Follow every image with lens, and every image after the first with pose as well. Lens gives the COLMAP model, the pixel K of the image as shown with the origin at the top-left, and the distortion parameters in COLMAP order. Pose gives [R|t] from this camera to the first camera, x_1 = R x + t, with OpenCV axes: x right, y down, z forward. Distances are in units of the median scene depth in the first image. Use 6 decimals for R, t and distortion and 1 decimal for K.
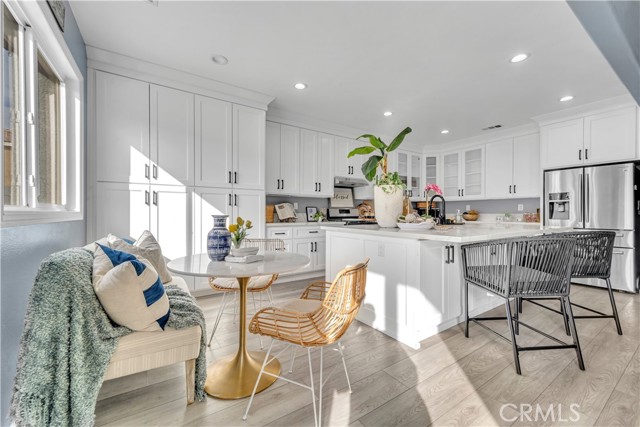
lens RADIAL K [[257.3, 0, 317.4], [0, 257.3, 214.1], [0, 0, 1]] dist [0.012729, -0.000021]
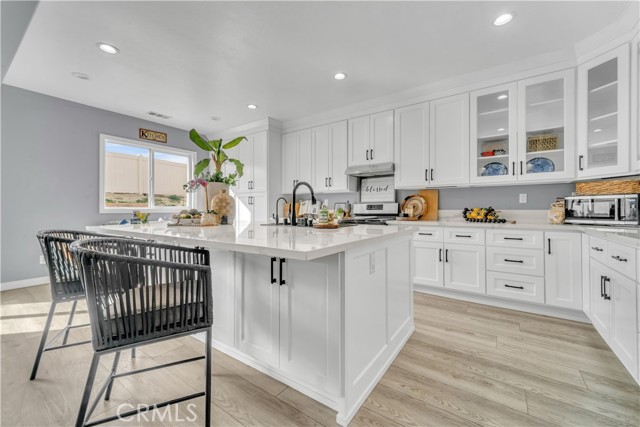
lens RADIAL K [[257.3, 0, 317.4], [0, 257.3, 214.1], [0, 0, 1]] dist [0.012729, -0.000021]
pose [[0.365841, 0.017812, -0.930507, 0.854468], [-0.002622, 0.999833, 0.018108, -0.003213], [0.930674, -0.004184, 0.365826, 0.590077]]
